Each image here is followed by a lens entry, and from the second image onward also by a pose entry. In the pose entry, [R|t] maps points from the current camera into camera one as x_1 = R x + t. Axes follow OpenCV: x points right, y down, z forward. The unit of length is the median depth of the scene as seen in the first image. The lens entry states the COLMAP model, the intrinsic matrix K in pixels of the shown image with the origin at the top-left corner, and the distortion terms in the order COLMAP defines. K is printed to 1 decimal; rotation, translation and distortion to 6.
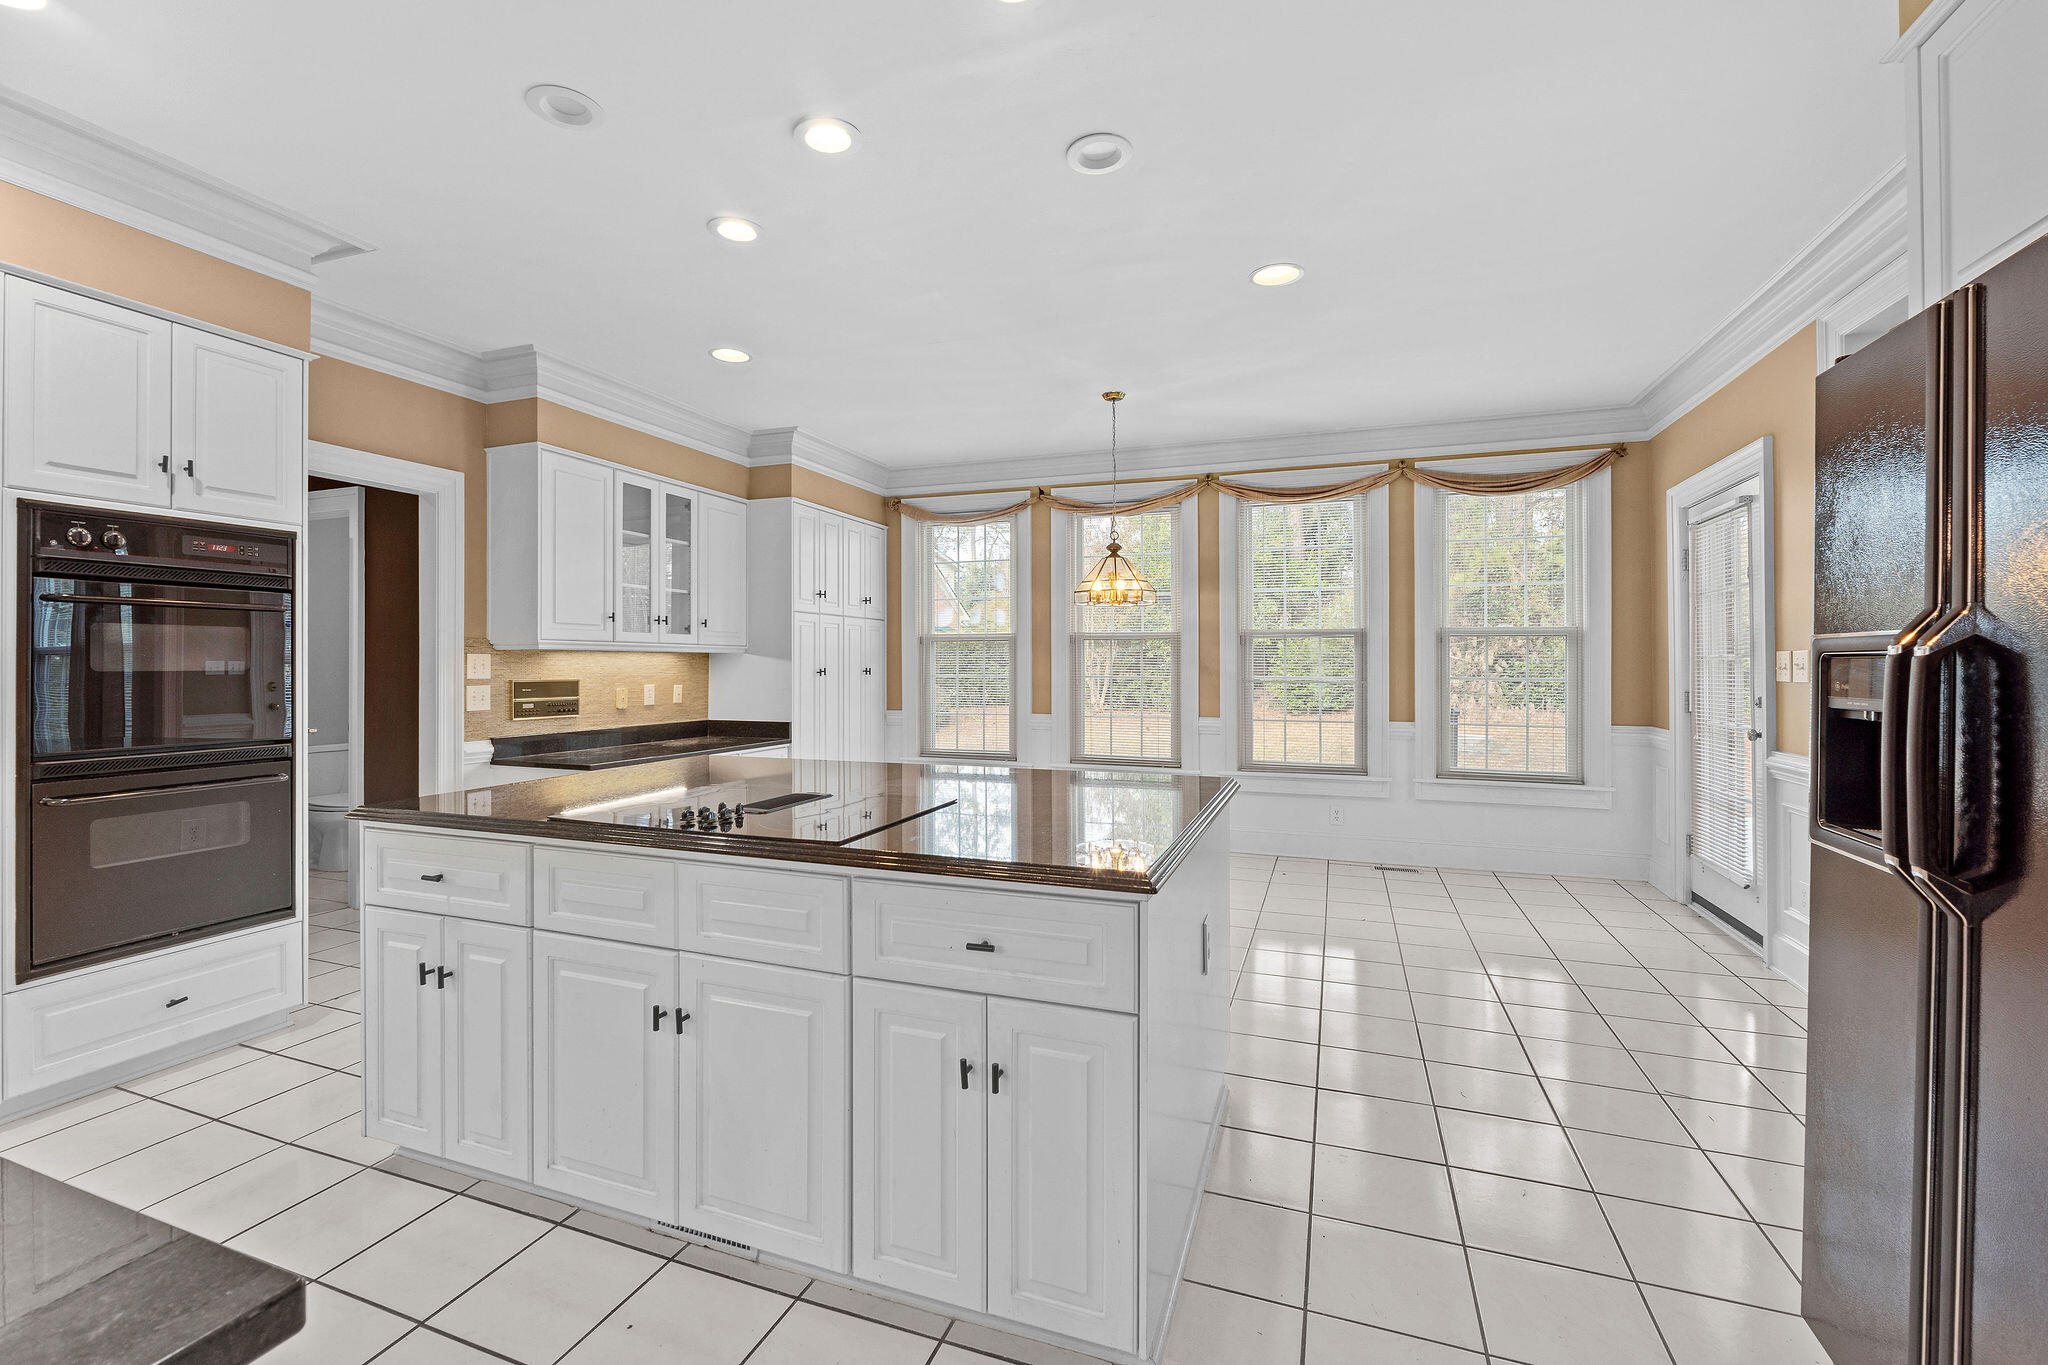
lens RADIAL K [[862.8, 0, 1018.8], [0, 862.8, 673.2], [0, 0, 1]] dist [-0.003114, -0.000152]
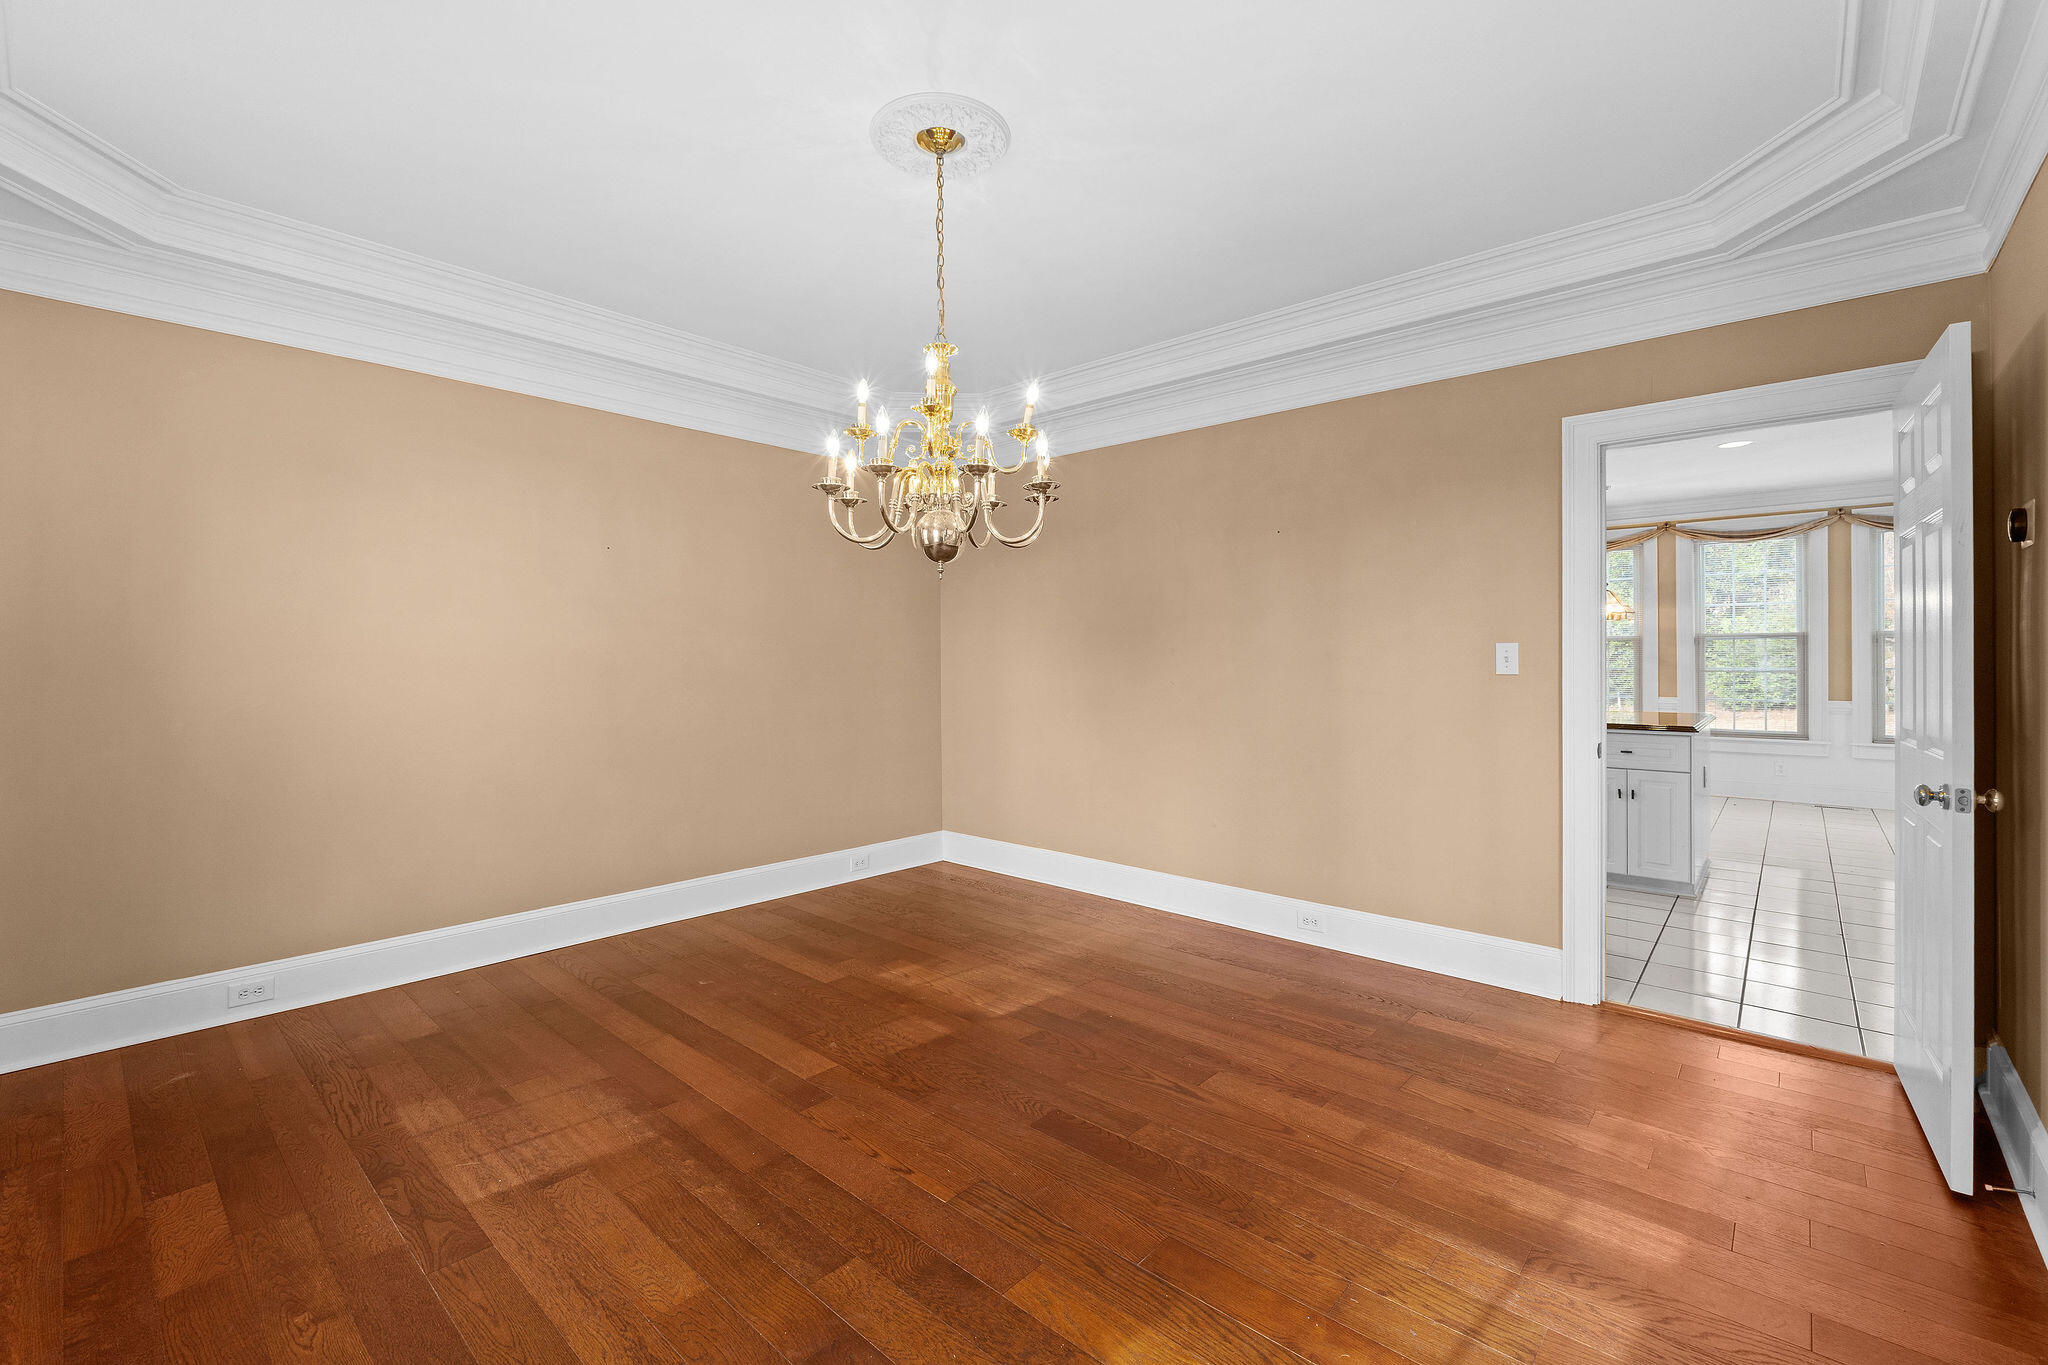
lens RADIAL K [[862.8, 0, 1033.7], [0, 862.8, 672.9], [0, 0, 1]] dist [-0.003114, -0.000152]
pose [[0.932138, -0.000622, -0.362103, -0.241549], [0.002049, 0.999992, 0.003557, 0.005423], [0.362098, -0.004057, 0.932131, -0.701950]]
